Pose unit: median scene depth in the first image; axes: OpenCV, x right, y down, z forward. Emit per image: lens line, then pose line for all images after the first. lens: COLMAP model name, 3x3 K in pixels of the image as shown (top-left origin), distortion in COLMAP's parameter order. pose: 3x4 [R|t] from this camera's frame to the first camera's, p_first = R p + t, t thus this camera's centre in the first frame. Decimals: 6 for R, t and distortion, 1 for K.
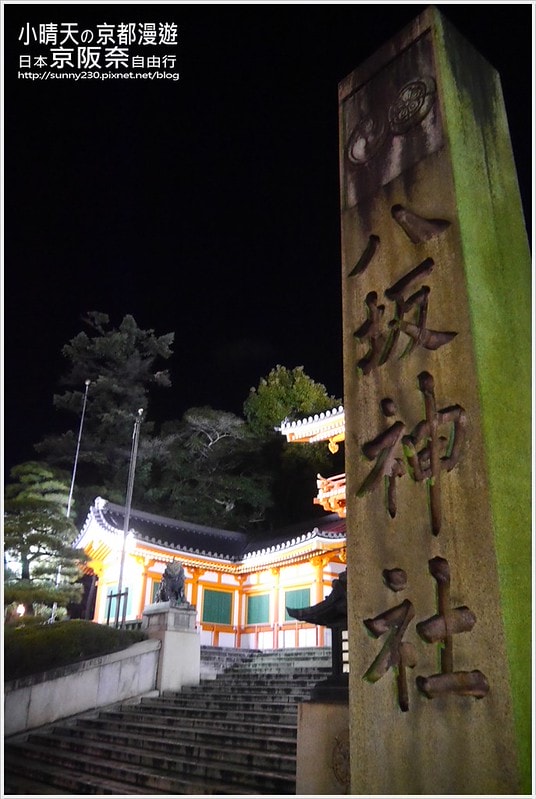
lens RADIAL K [[699.8, 0, 268.0], [0, 699.8, 399.5], [0, 0, 1]] dist [-0.038582, -0.004943]
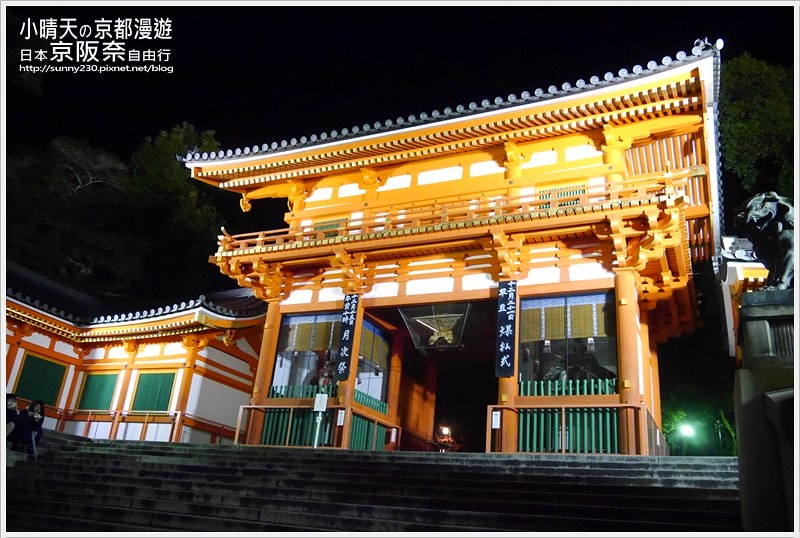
lens RADIAL K [[673.8, 0, 400.0], [0, 673.8, 269.0], [0, 0, 1]] dist [-0.023891, -0.002759]
pose [[0.907792, 0.213276, 0.361147, -0.007617], [-0.226656, 0.973960, -0.005443, 0.103806], [-0.352903, -0.076915, 0.932493, 0.218891]]
